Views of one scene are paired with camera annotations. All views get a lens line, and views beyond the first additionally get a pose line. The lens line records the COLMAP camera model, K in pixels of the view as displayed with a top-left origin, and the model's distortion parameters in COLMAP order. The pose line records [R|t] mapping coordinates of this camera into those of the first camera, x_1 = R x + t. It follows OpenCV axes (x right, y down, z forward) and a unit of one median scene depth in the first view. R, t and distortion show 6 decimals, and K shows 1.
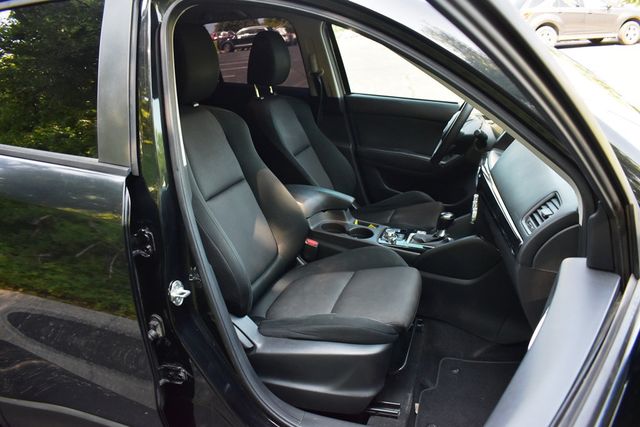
lens RADIAL K [[493.7, 0, 320.1], [0, 493.7, 214.0], [0, 0, 1]] dist [-0.091757, 0.008368]
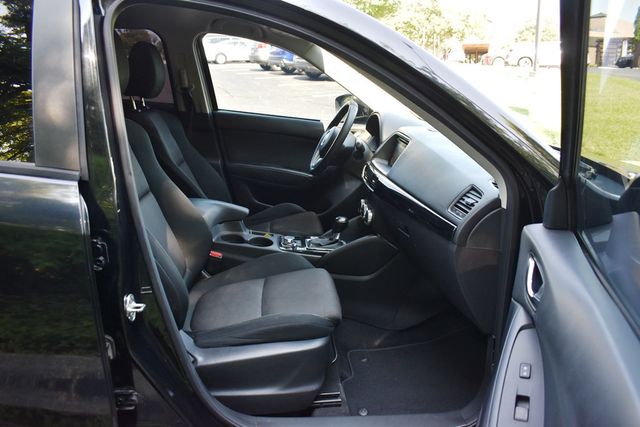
lens RADIAL K [[493.7, 0, 320.8], [0, 493.7, 215.1], [0, 0, 1]] dist [-0.091757, 0.008368]
pose [[0.920762, -0.046281, 0.387369, -0.213189], [0.065073, 0.997248, -0.035529, 0.029881], [-0.384658, 0.057921, 0.921240, 0.005319]]
